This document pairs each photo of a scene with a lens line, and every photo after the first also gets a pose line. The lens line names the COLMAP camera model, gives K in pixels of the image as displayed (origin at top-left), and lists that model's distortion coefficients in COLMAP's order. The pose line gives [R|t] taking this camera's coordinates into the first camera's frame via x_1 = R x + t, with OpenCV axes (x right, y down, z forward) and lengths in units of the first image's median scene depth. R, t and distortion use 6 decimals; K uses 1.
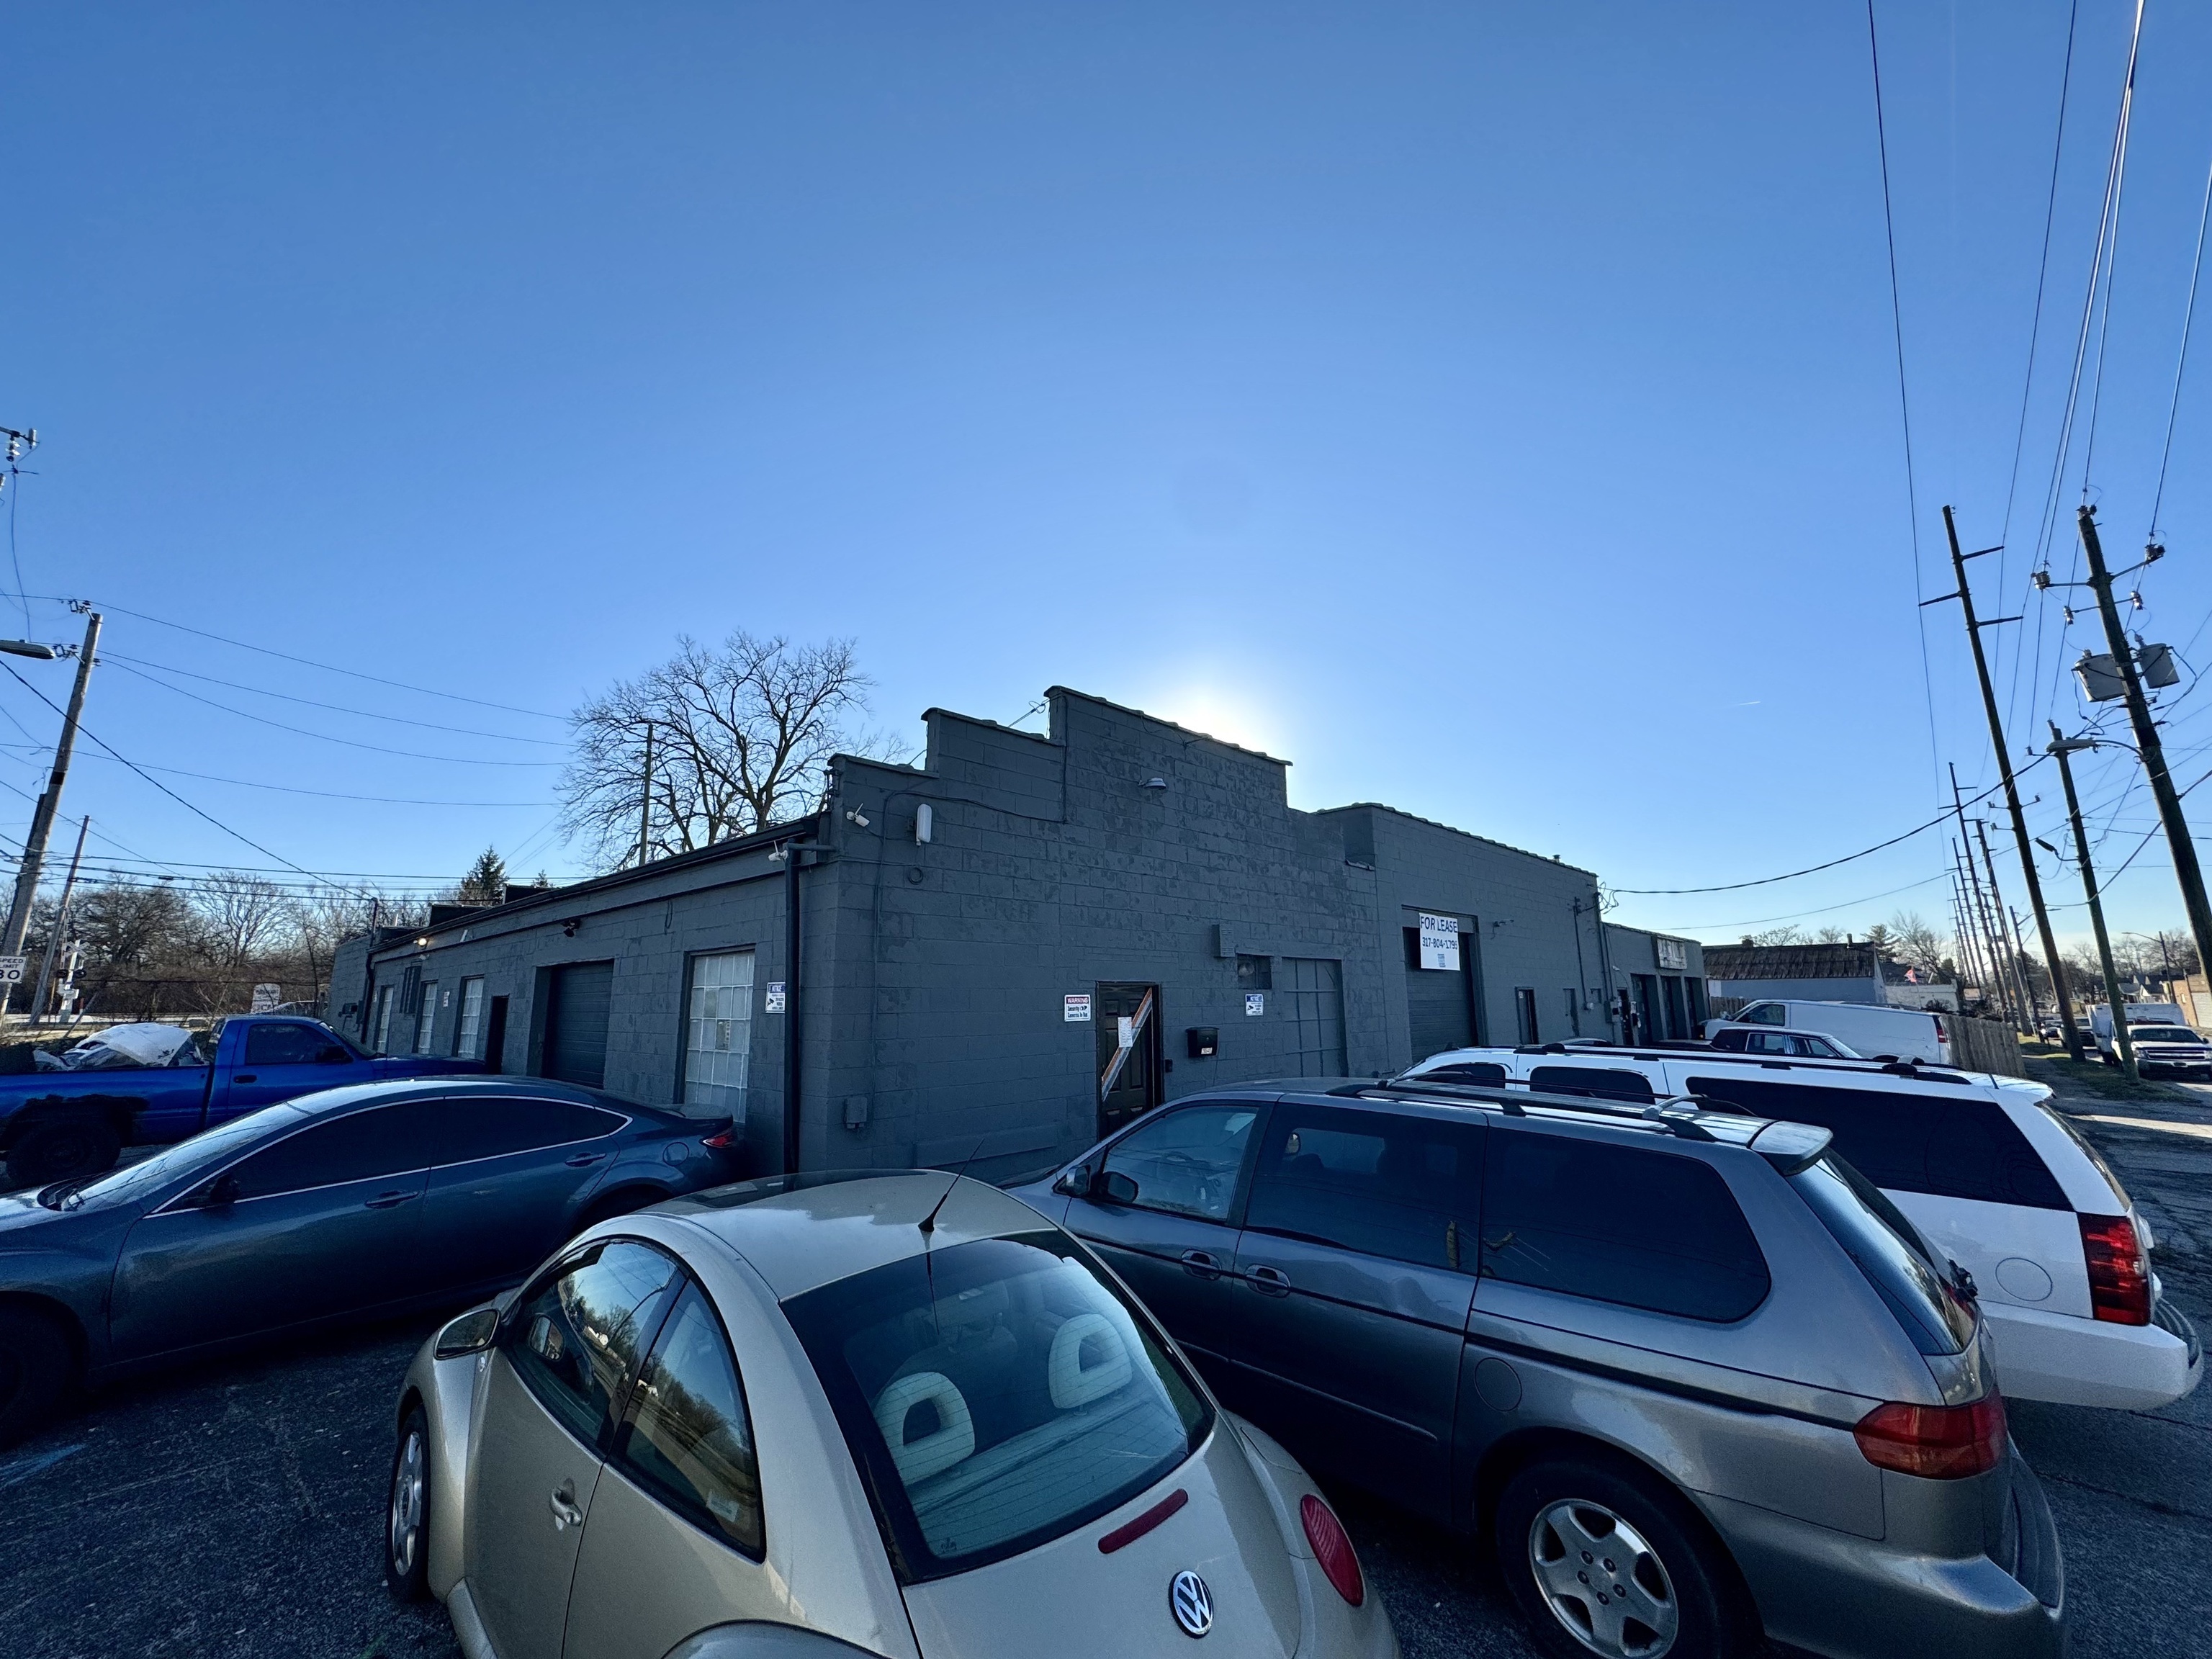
lens RADIAL K [[885.9, 0, 1106.0], [0, 885.9, 829.5], [0, 0, 1]] dist [-0.000955, 0.000105]
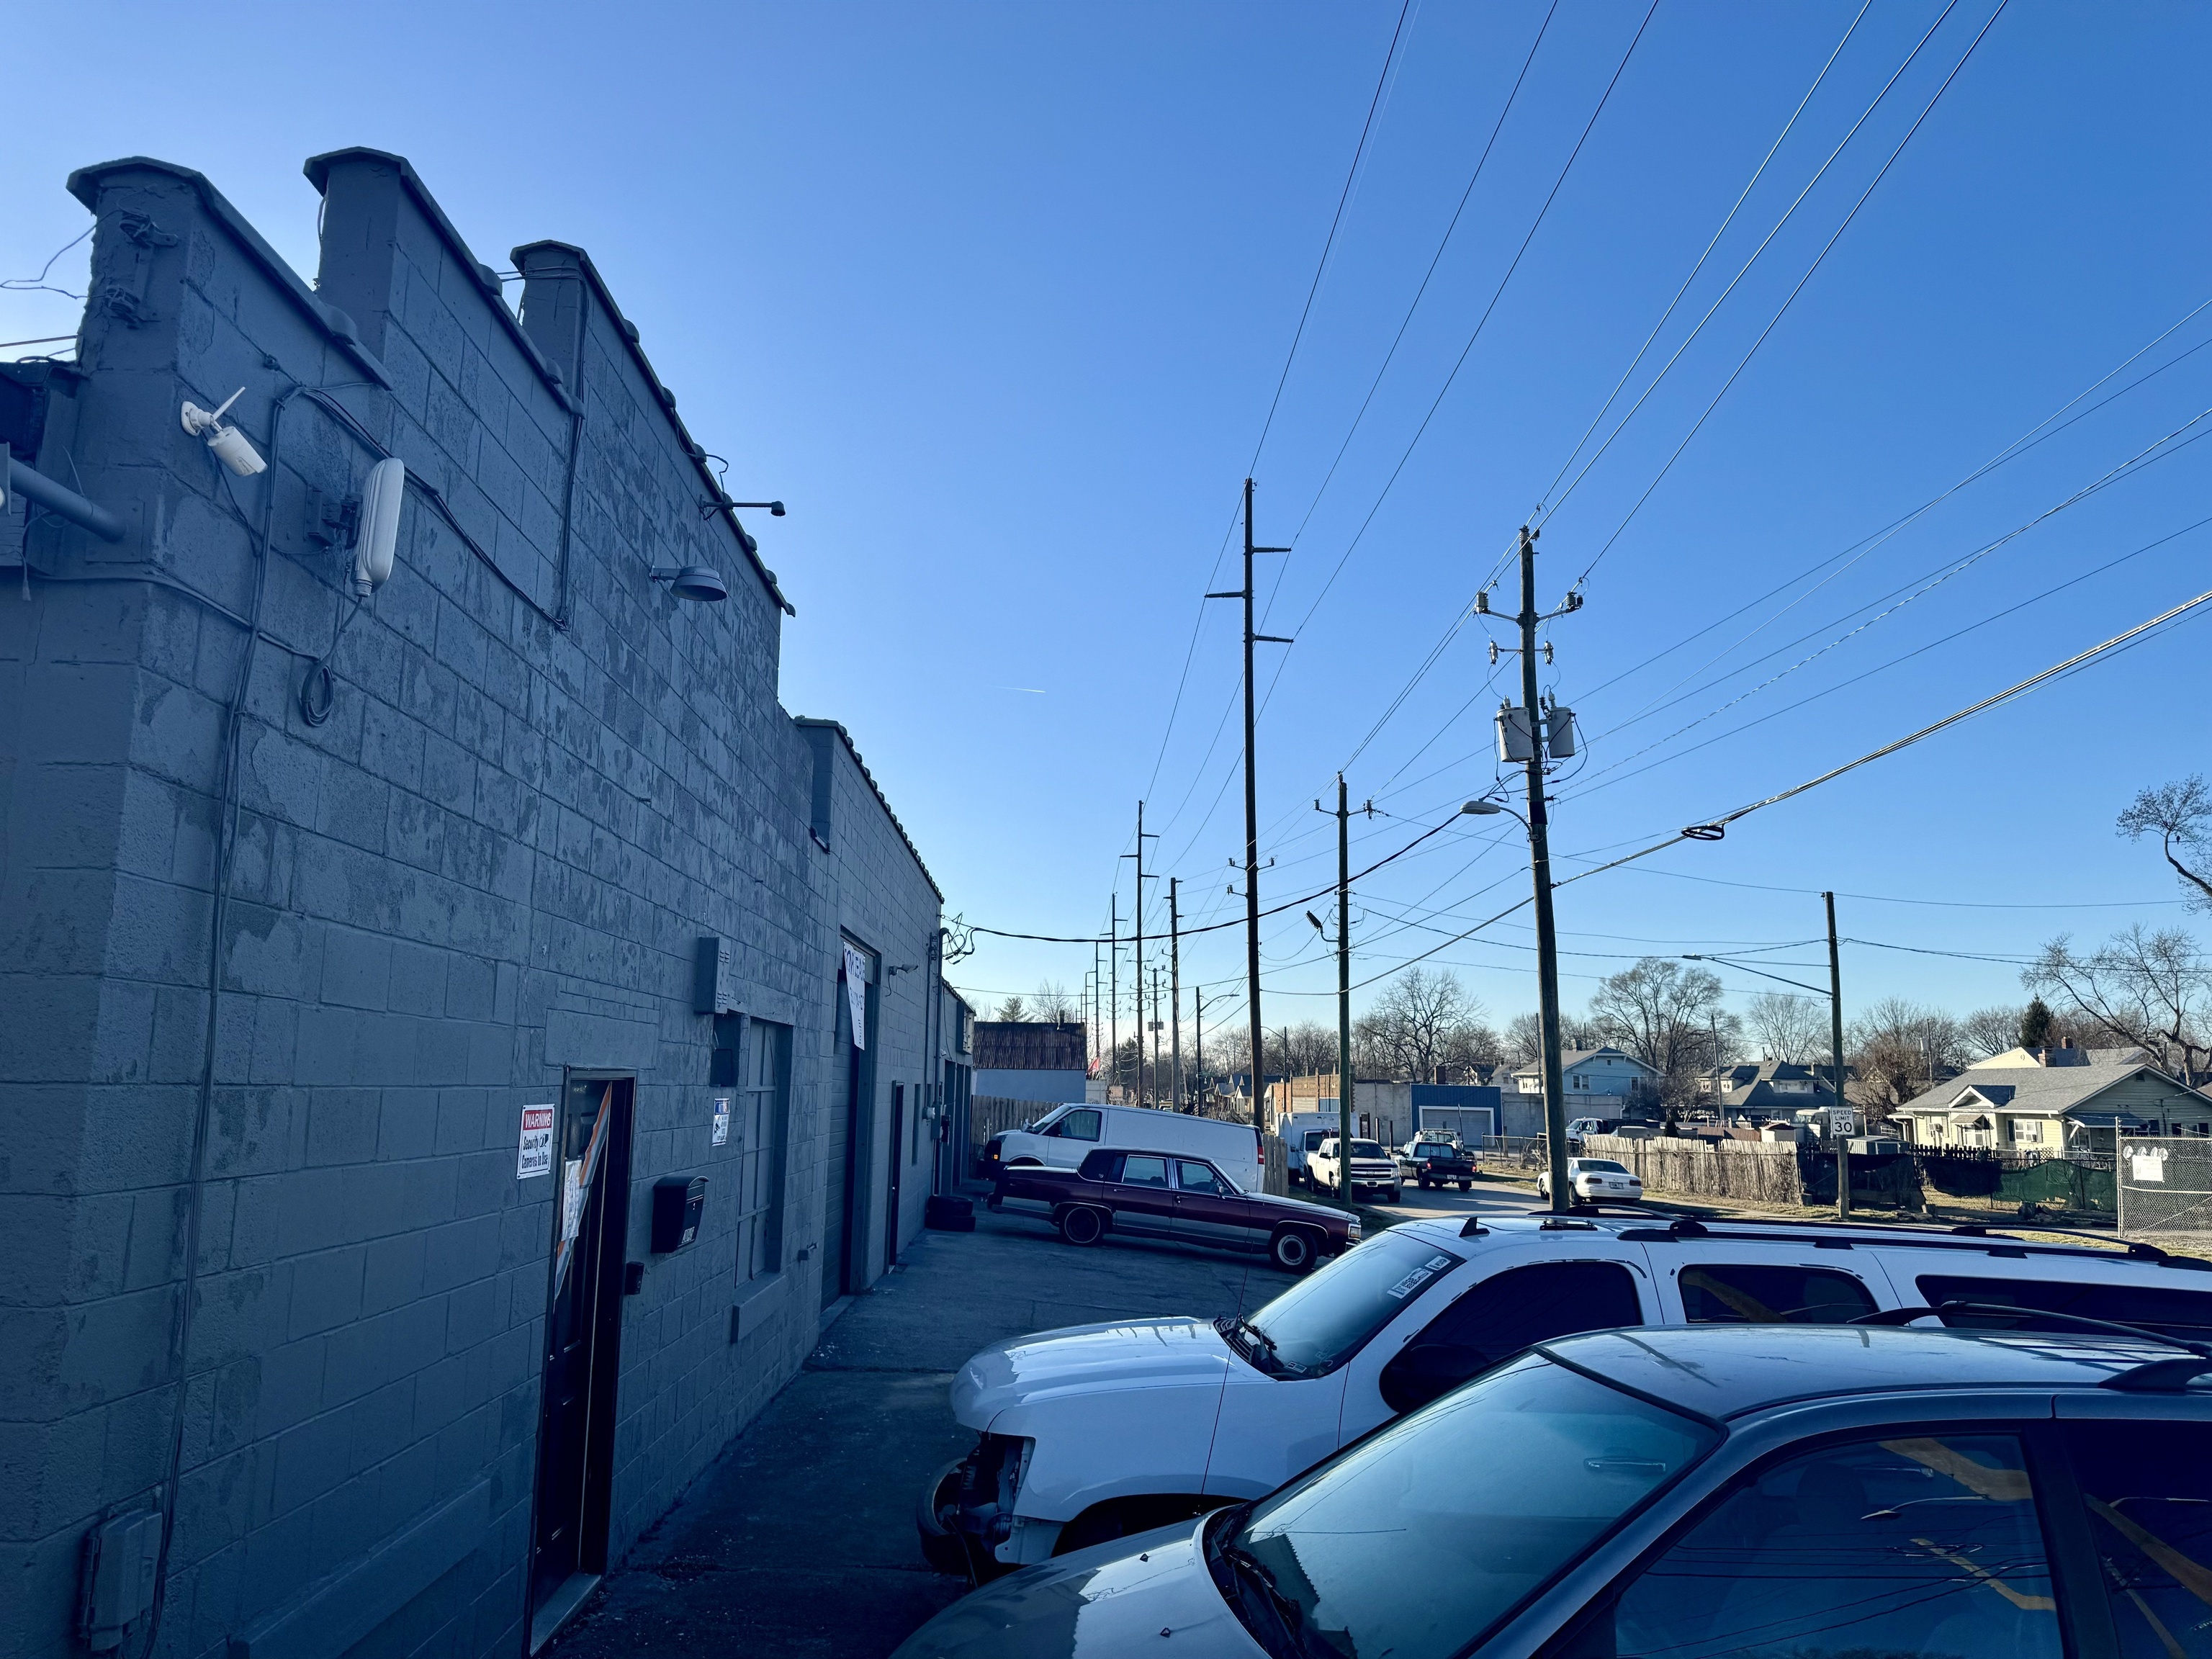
lens RADIAL K [[1547.4, 0, 1092.6], [0, 1547.4, 837.2], [0, 0, 1]] dist [0.098024, -0.119653]
pose [[0.708405, 0.133687, 0.693030, -0.230707], [-0.156032, 0.987267, -0.030952, 0.044455], [-0.688343, -0.086208, 0.720244, 0.272912]]
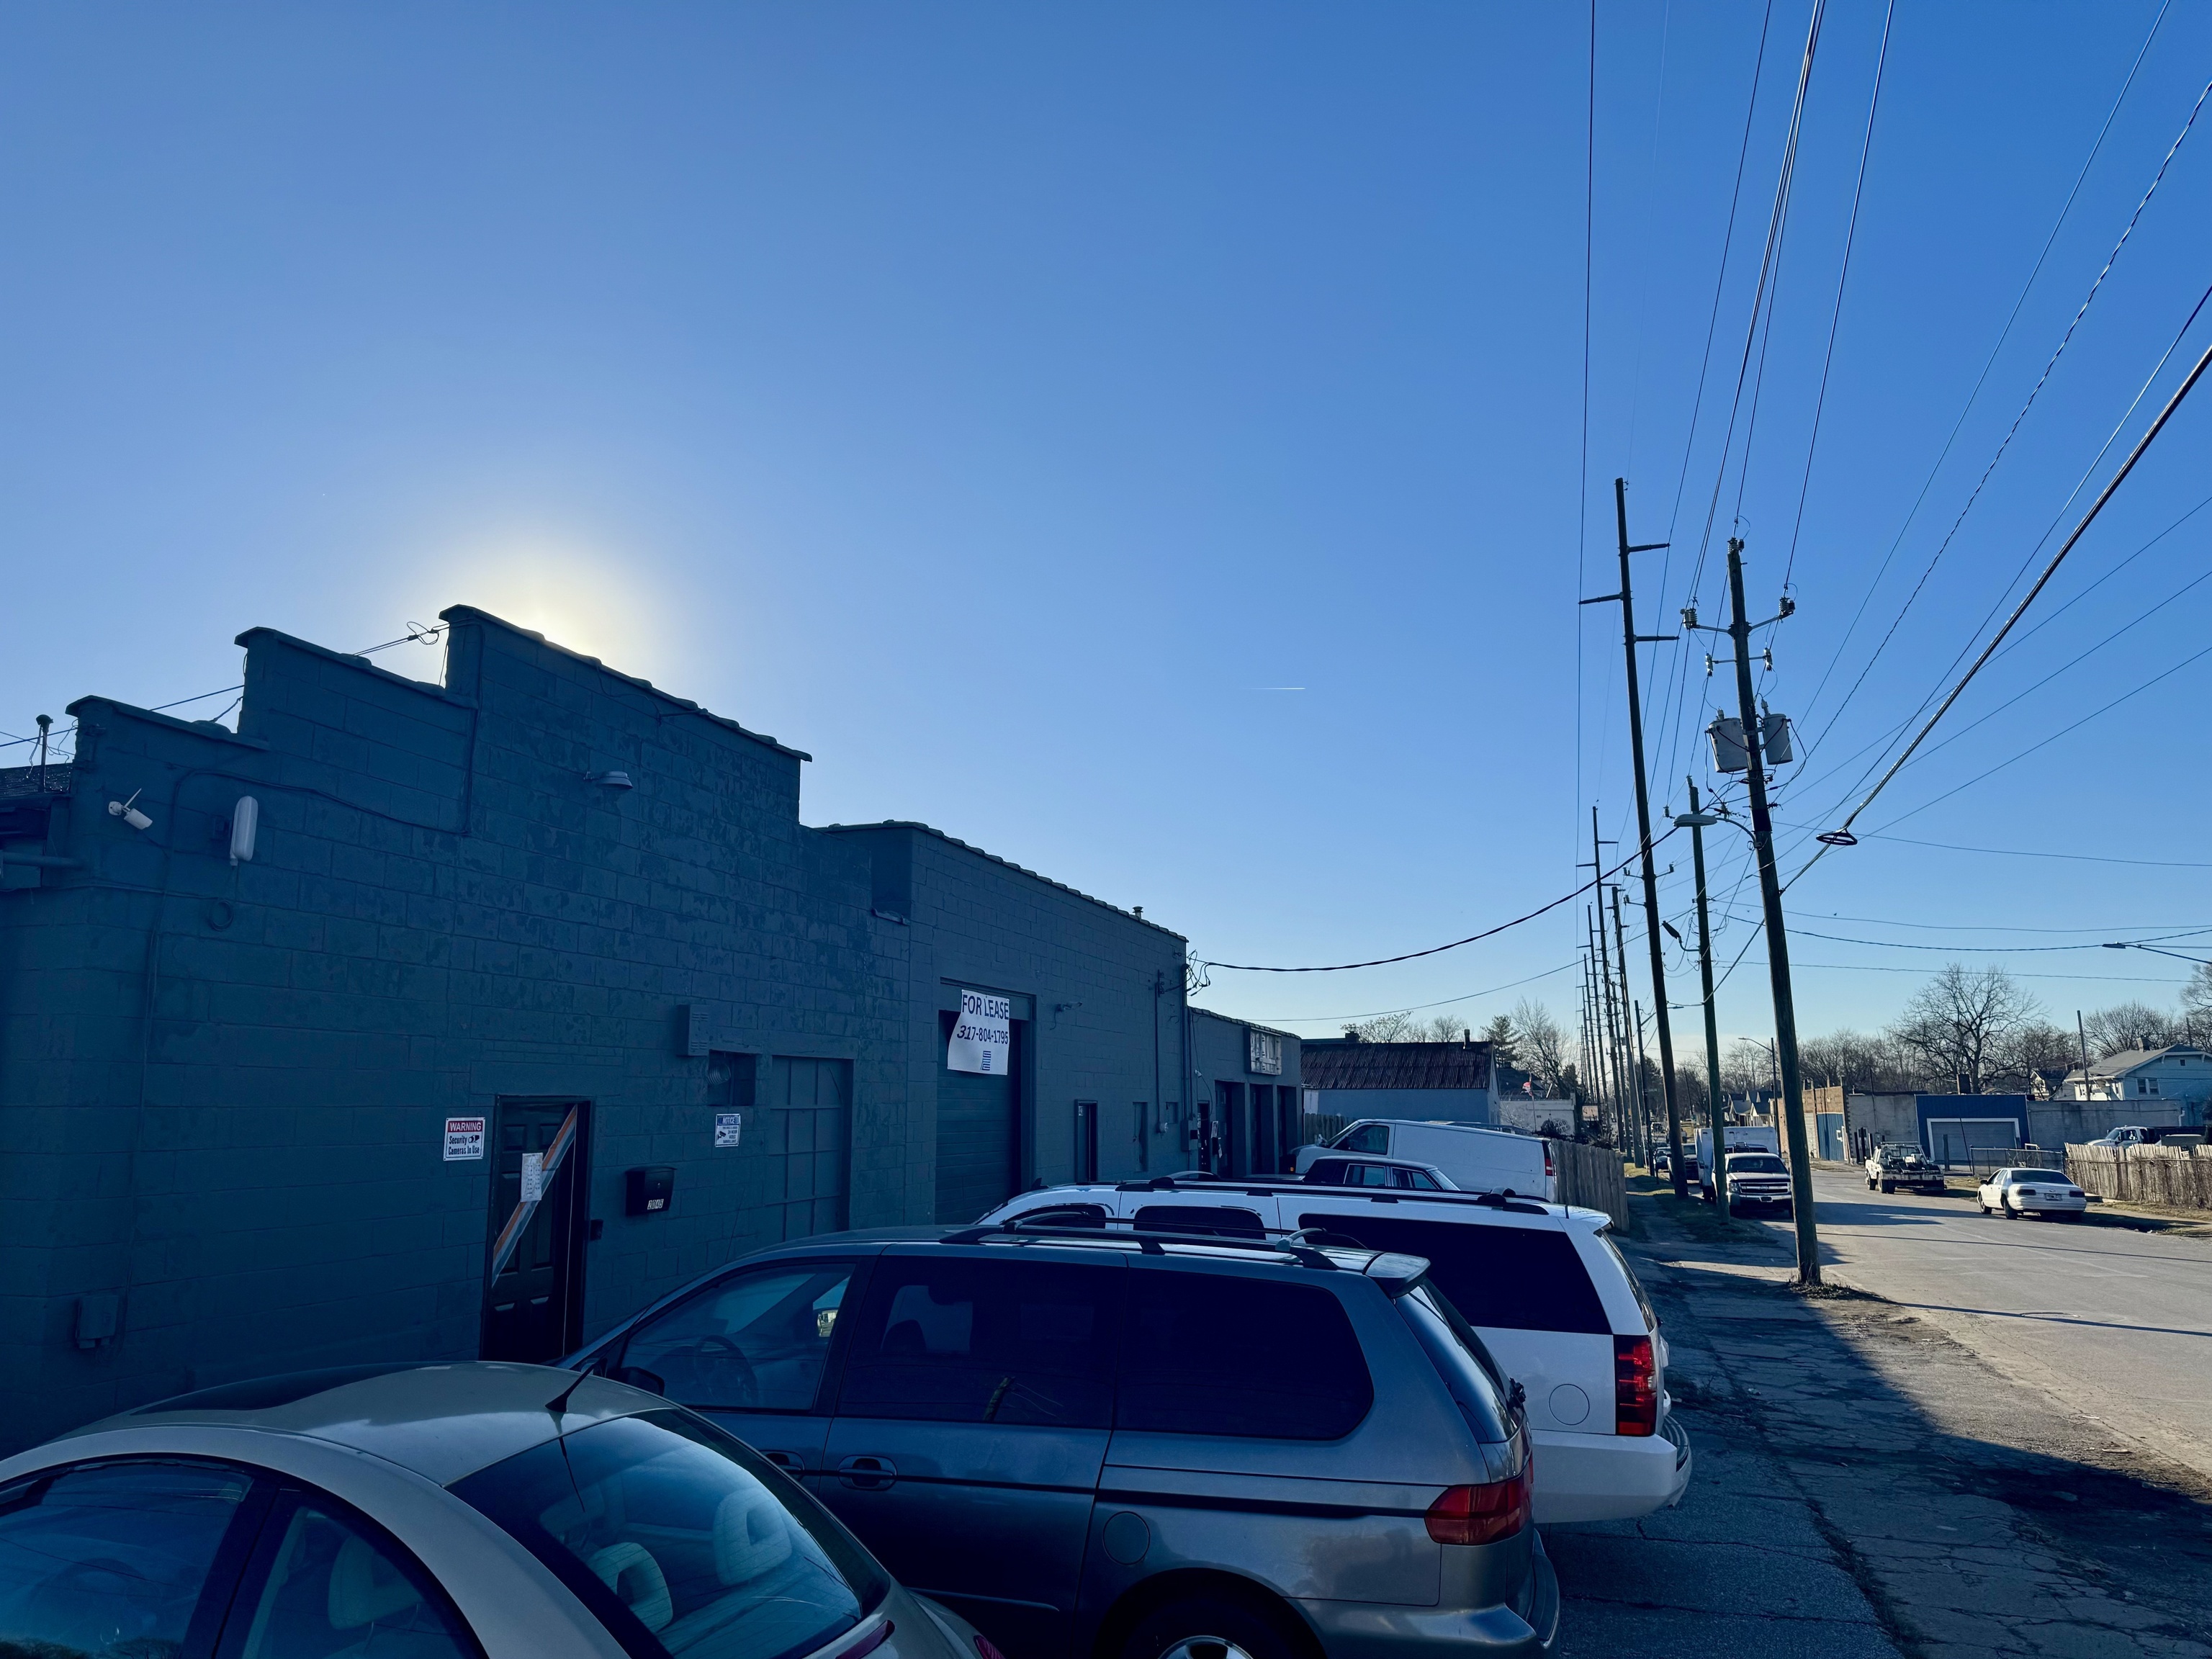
lens RADIAL K [[1551.4, 0, 1113.3], [0, 1551.4, 839.0], [0, 0, 1]] dist [0.118032, -0.173955]
pose [[0.889859, 0.081977, 0.448811, -0.097600], [-0.088665, 0.996043, -0.006135, -0.026770], [-0.447537, -0.034335, 0.893606, -0.119541]]
